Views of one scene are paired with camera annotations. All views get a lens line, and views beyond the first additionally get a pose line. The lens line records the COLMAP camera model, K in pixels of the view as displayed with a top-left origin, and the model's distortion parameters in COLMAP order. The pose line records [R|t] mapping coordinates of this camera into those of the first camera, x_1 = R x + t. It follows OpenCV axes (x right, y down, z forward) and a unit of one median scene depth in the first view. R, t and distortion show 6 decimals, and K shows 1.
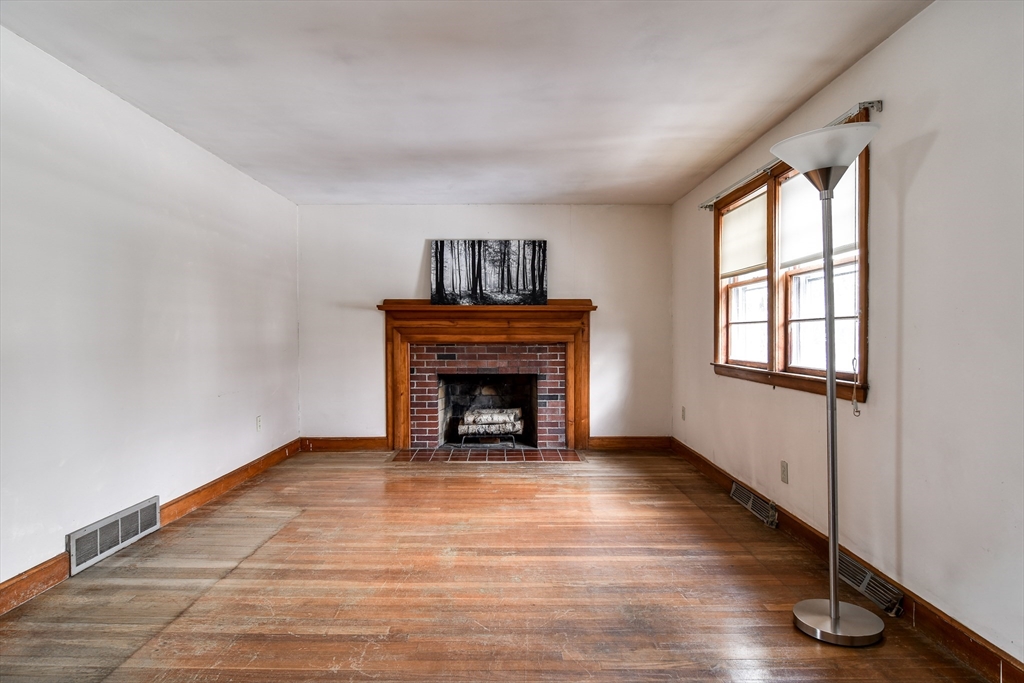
lens RADIAL K [[549.7, 0, 542.1], [0, 549.7, 335.6], [0, 0, 1]] dist [0.002234, 0.000183]
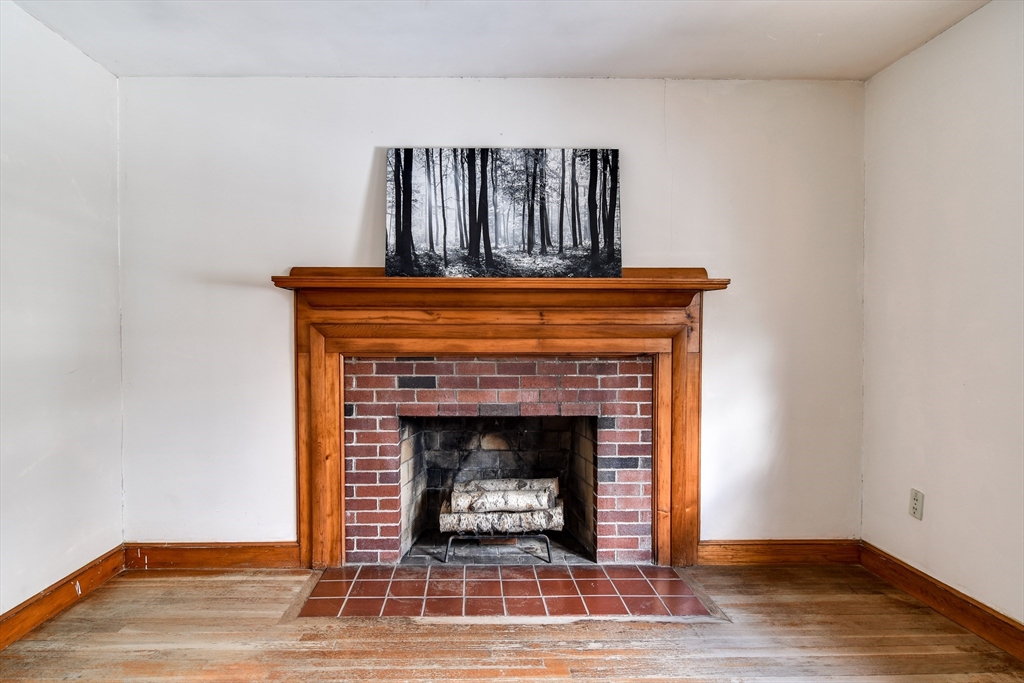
lens RADIAL K [[545.3, 0, 512.0], [0, 545.3, 341.5], [0, 0, 1]] dist [-0.000974, -0.000163]
pose [[0.999954, 0.001511, 0.009478, -0.092500], [-0.001545, 0.999993, 0.003544, -0.000613], [-0.009472, -0.003558, 0.999949, 0.504560]]
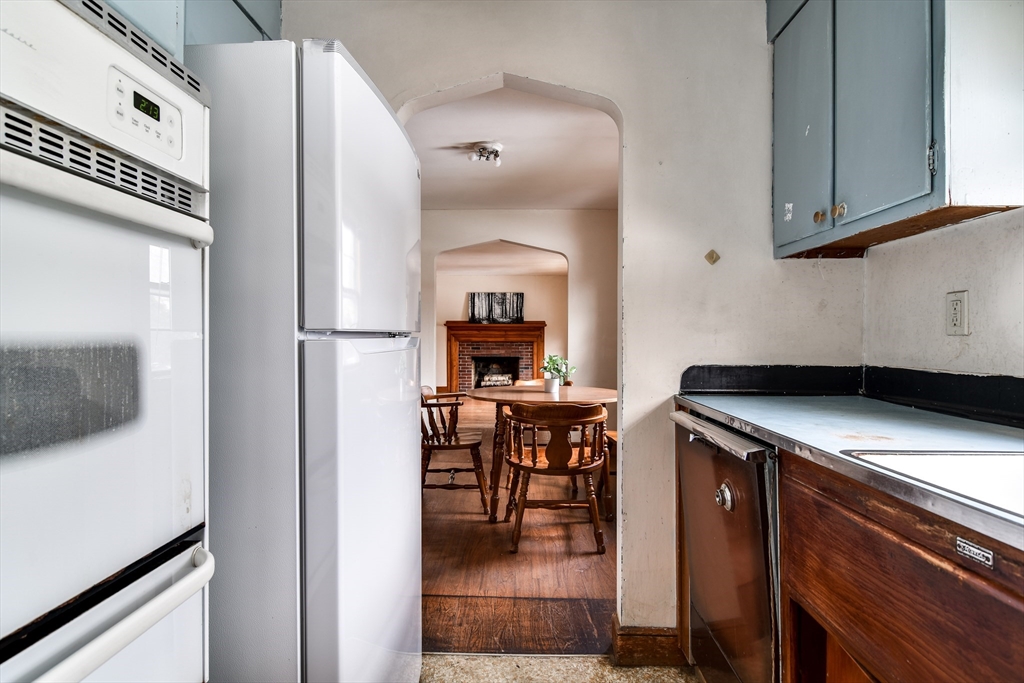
lens RADIAL K [[545.3, 0, 512.0], [0, 545.3, 341.5], [0, 0, 1]] dist [-0.000974, -0.000163]
pose [[0.996598, 0.004111, -0.082319, 0.134438], [-0.003485, 0.999964, 0.007735, -0.003900], [0.082348, -0.007422, 0.996576, -1.061593]]
